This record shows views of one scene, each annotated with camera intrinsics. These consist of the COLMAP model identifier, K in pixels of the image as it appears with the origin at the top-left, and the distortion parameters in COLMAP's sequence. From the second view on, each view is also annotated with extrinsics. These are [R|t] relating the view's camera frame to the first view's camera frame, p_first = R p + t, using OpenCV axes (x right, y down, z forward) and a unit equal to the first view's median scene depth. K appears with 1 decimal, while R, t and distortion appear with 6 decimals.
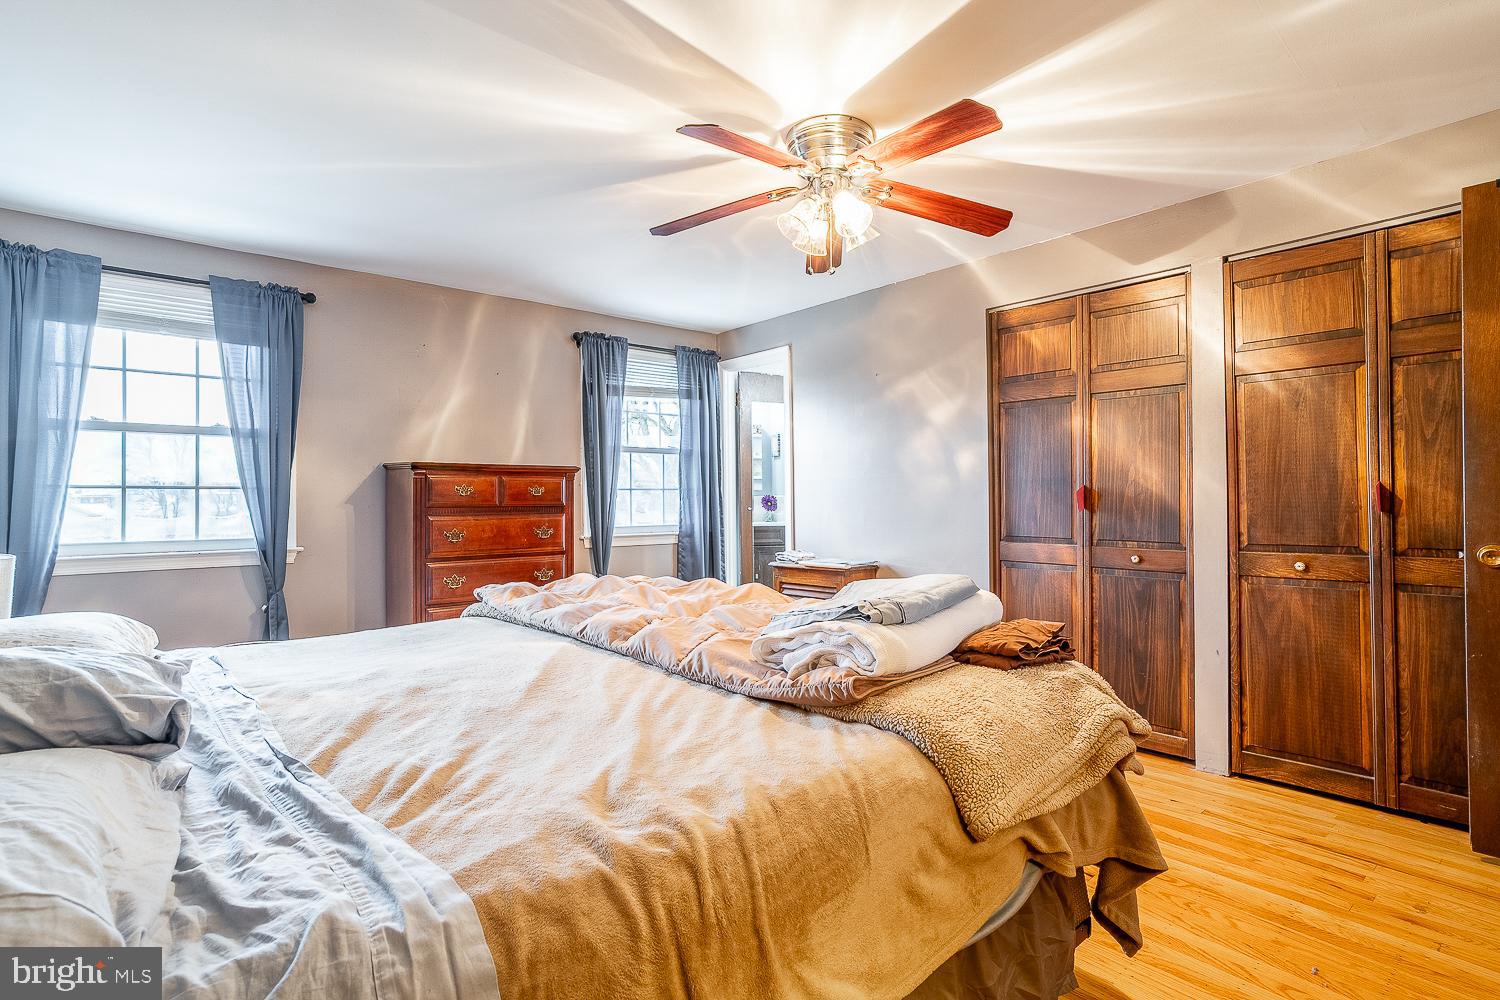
lens RADIAL K [[729.4, 0, 749.1], [0, 729.4, 496.6], [0, 0, 1]] dist [-0.044089, 0.032949]
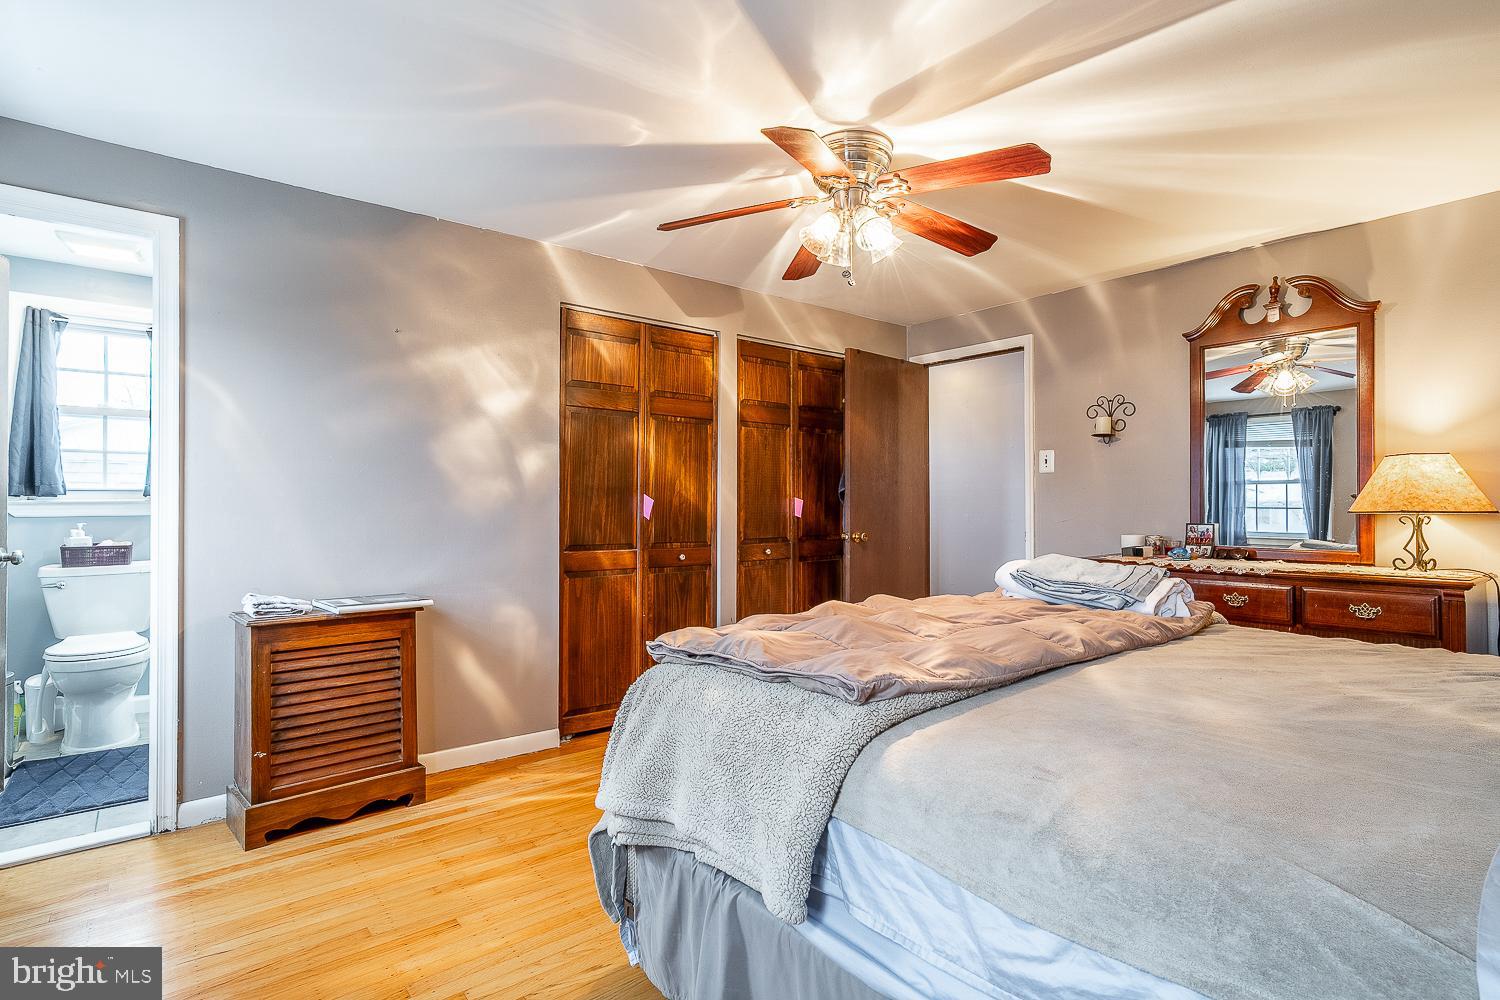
lens RADIAL K [[729.4, 0, 749.1], [0, 729.4, 496.6], [0, 0, 1]] dist [-0.044089, 0.032949]
pose [[0.040985, 0.016224, 0.999028, -0.757178], [-0.009022, 0.999833, -0.015867, 0.003773], [-0.999119, -0.008363, 0.041124, 0.924162]]
